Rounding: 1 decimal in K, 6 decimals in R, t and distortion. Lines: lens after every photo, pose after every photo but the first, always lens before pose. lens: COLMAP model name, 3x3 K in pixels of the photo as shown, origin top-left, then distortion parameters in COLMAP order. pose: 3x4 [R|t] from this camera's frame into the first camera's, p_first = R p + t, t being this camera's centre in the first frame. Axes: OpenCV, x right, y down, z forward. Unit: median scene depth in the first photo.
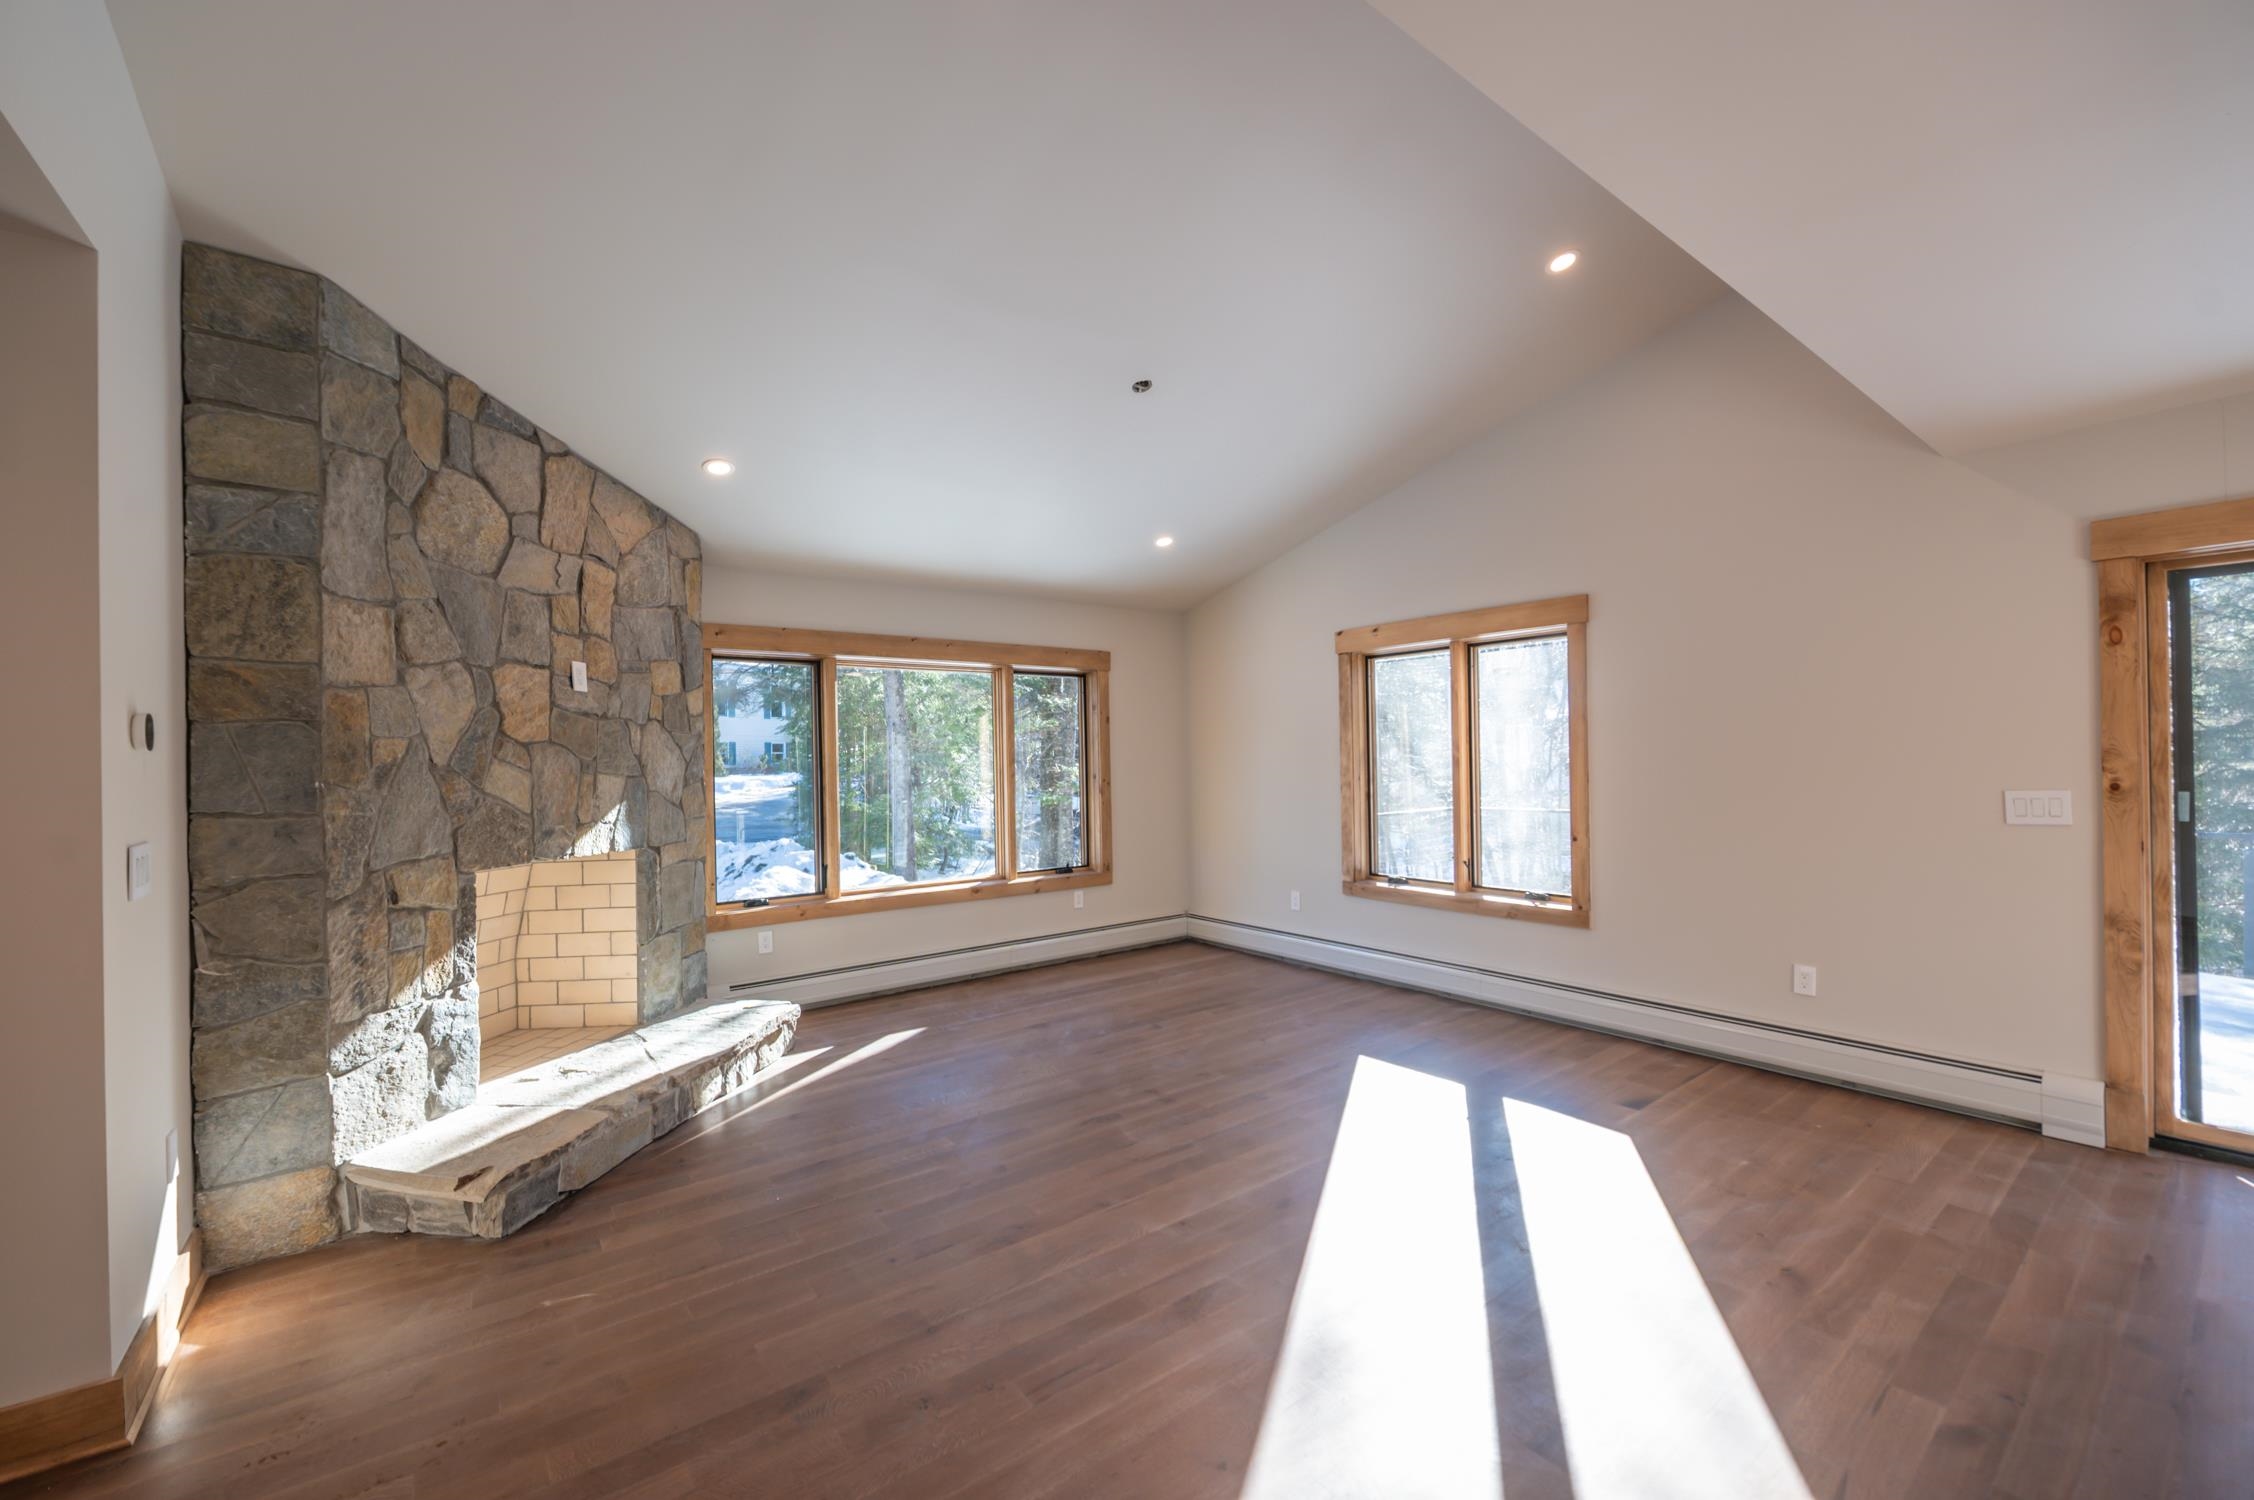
lens RADIAL K [[897.5, 0, 1113.9], [0, 897.5, 758.3], [0, 0, 1]] dist [-0.008208, -0.001018]
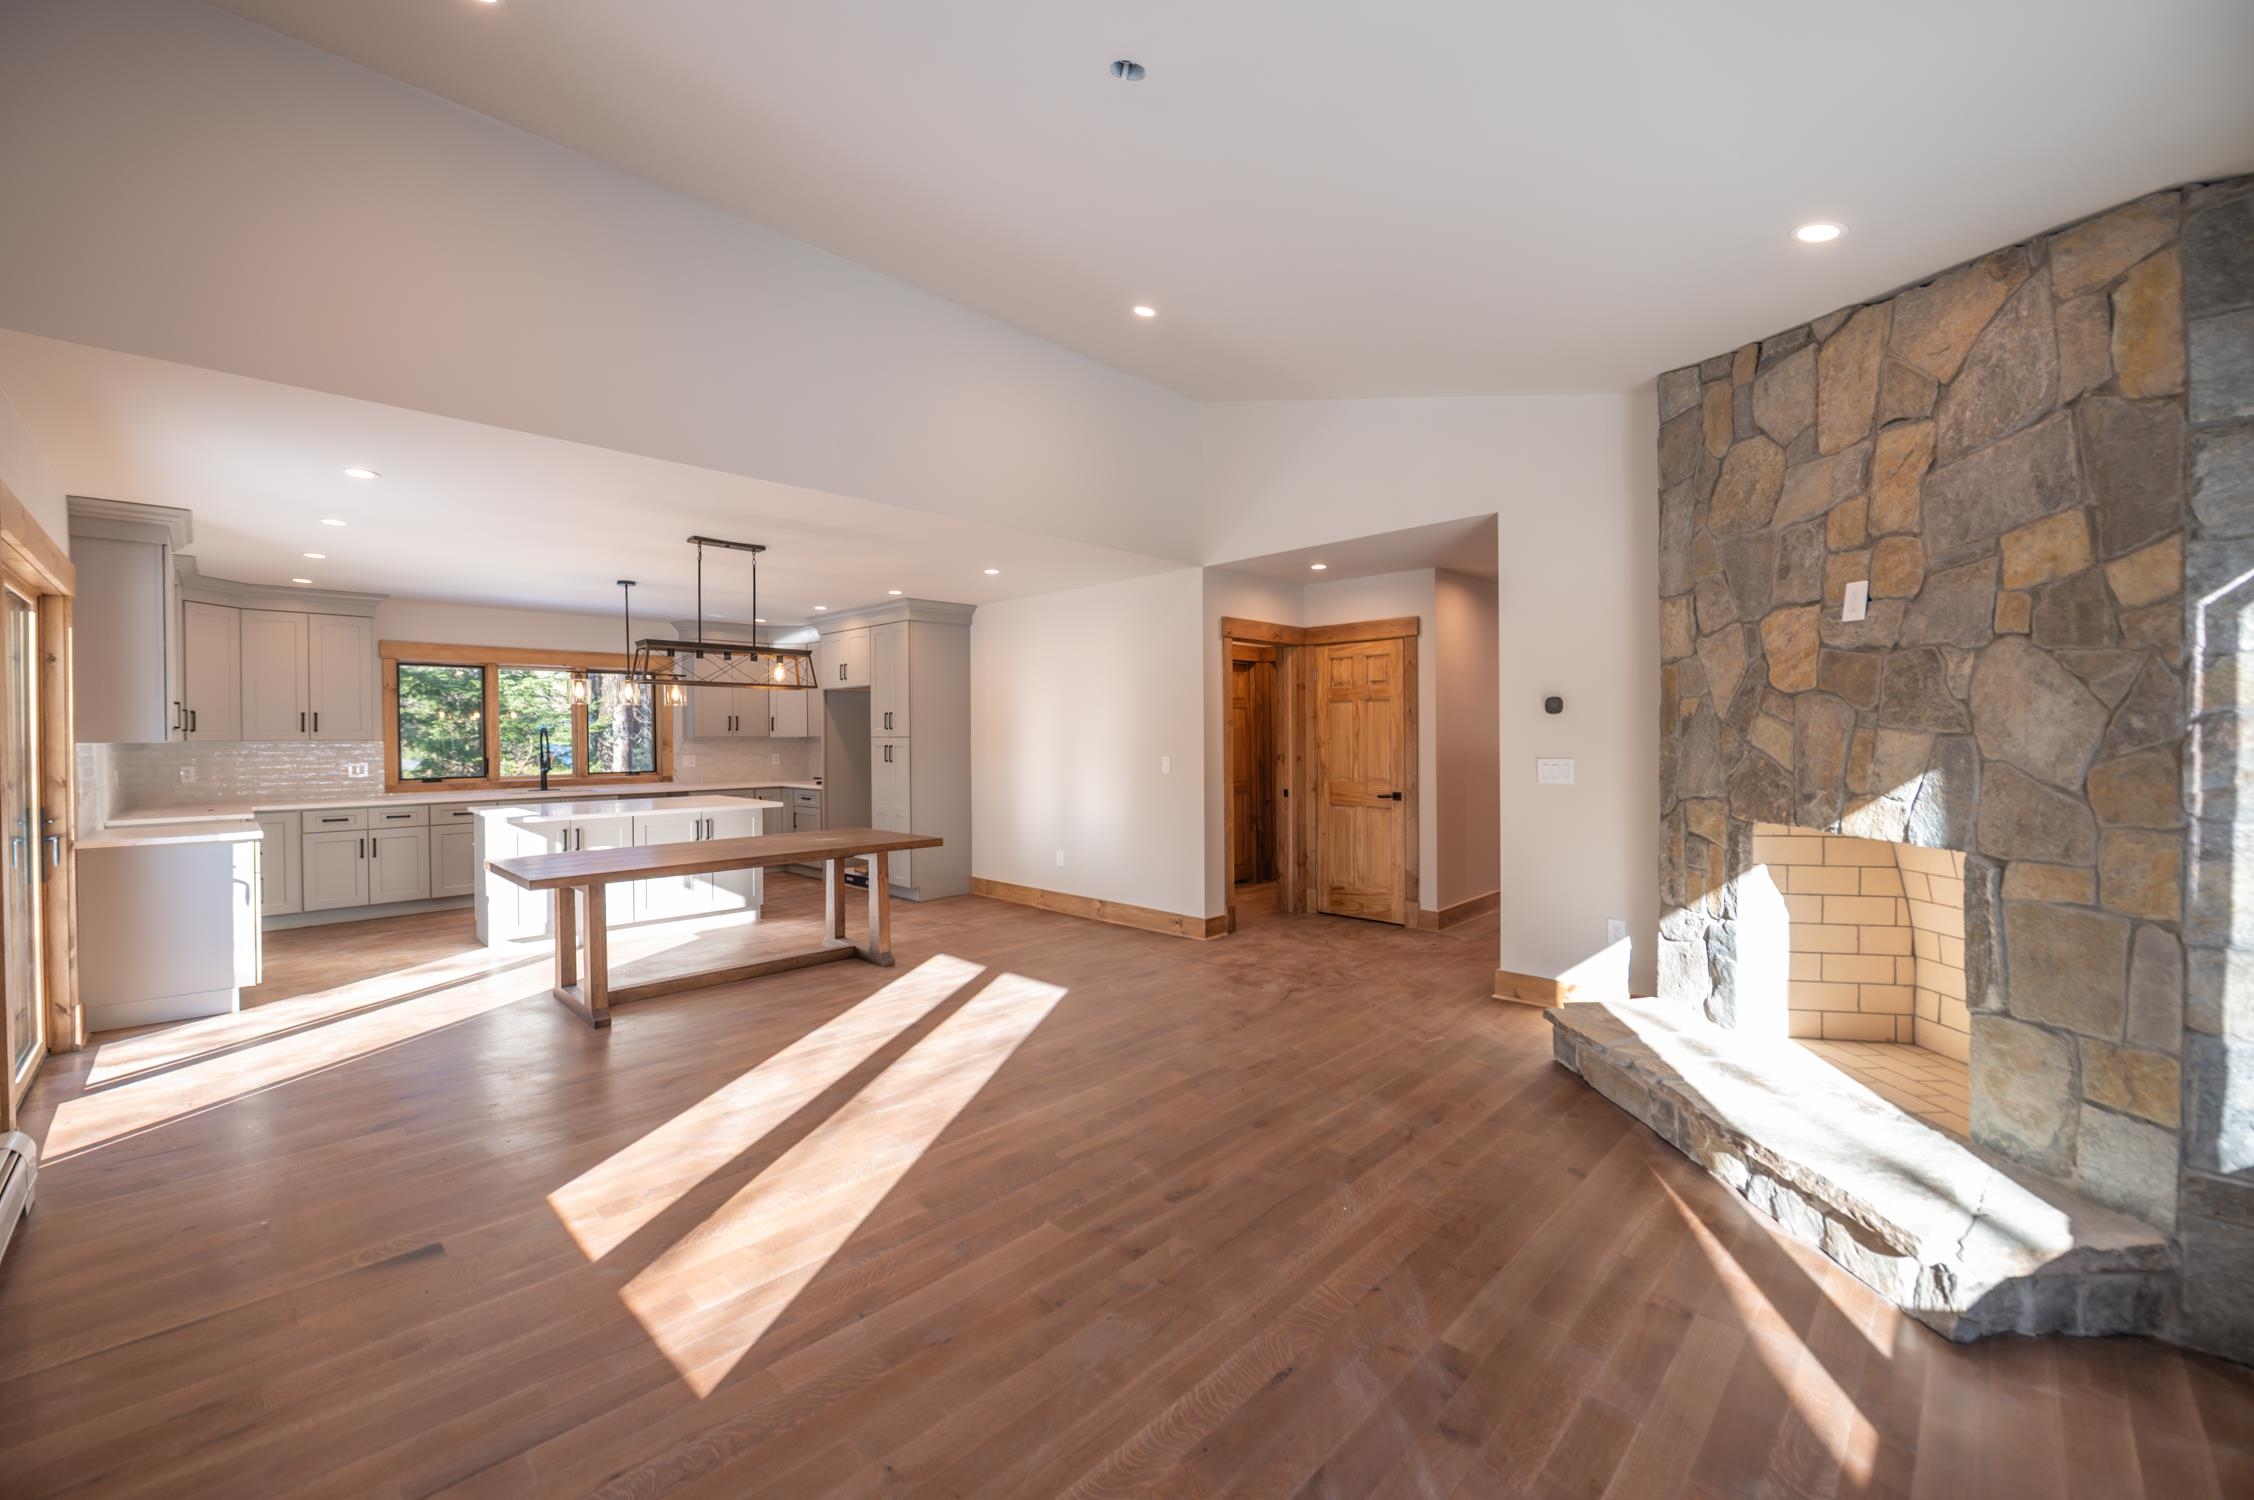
lens RADIAL K [[897.5, 0, 1119.1], [0, 897.5, 744.1], [0, 0, 1]] dist [-0.008208, -0.001018]
pose [[-0.987655, 0.027117, -0.154277, 0.154304], [0.025421, 0.999593, 0.012955, 0.005165], [0.154566, 0.008873, -0.987943, 1.771243]]
